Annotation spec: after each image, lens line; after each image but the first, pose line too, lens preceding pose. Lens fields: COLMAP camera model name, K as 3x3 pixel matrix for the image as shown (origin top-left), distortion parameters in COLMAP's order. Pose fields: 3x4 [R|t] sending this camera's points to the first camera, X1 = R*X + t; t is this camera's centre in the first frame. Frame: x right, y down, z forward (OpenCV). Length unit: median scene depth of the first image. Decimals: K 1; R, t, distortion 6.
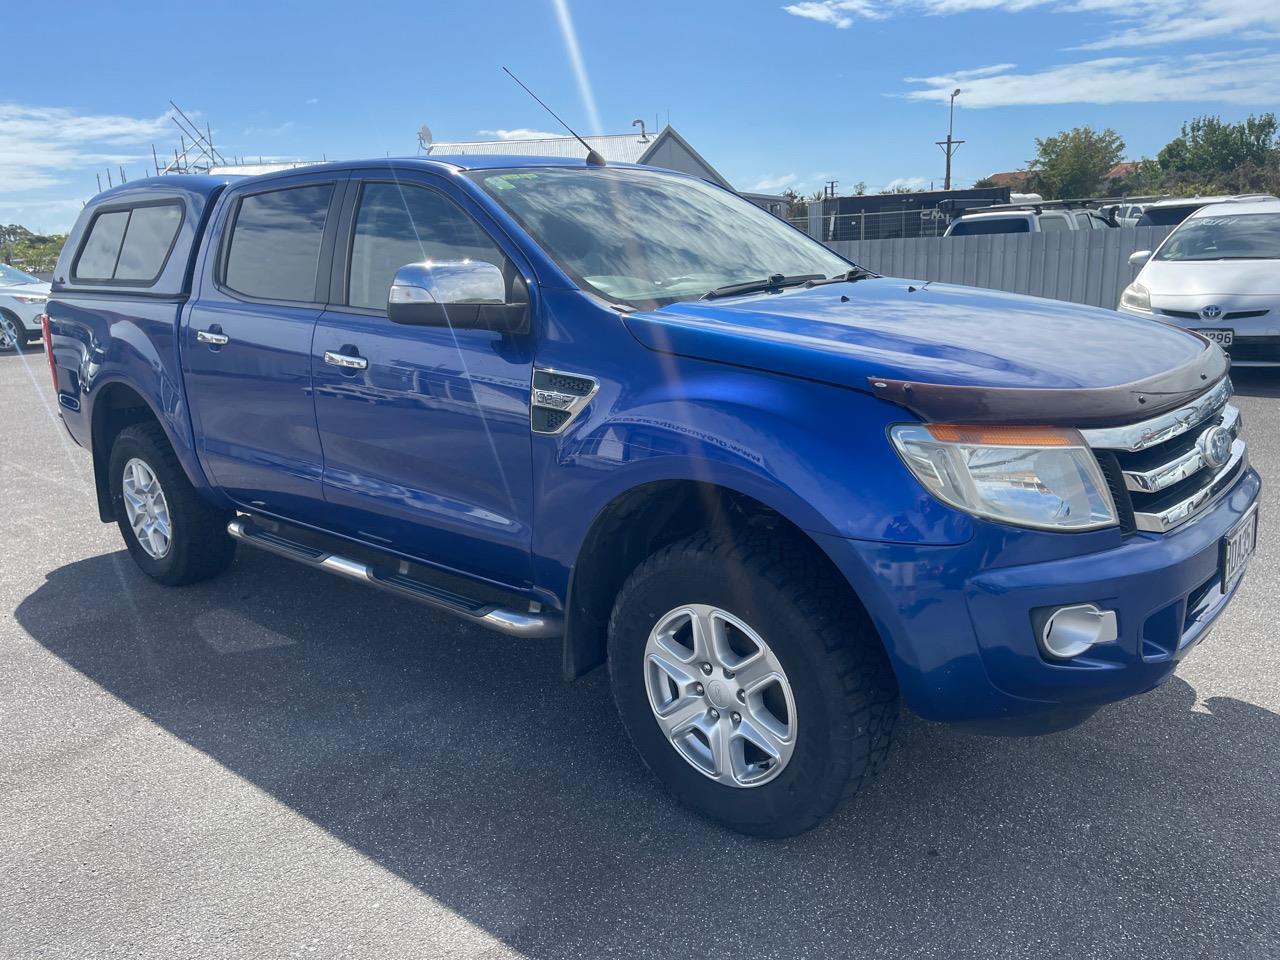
lens RADIAL K [[976.5, 0, 665.0], [0, 976.5, 476.8], [0, 0, 1]] dist [0.086450, -0.124473]
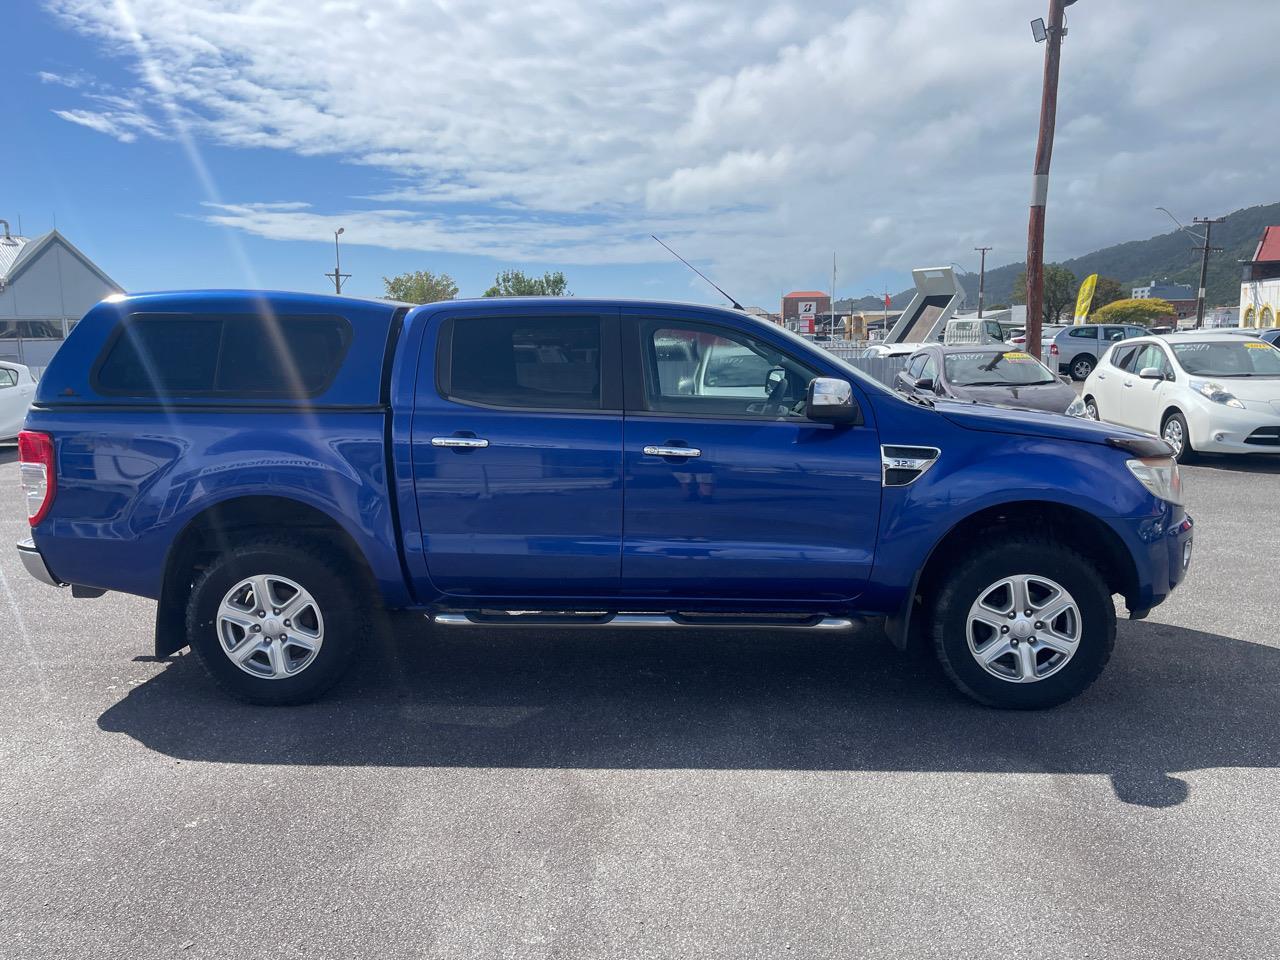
lens RADIAL K [[985.3, 0, 640.0], [0, 985.3, 480.0], [0, 0, 1]] dist [0.064264, -0.106909]
pose [[0.778364, -0.046607, 0.626081, -1.138111], [0.121657, 0.989535, -0.077584, 0.014657], [-0.615913, 0.136556, 0.775889, 0.030455]]
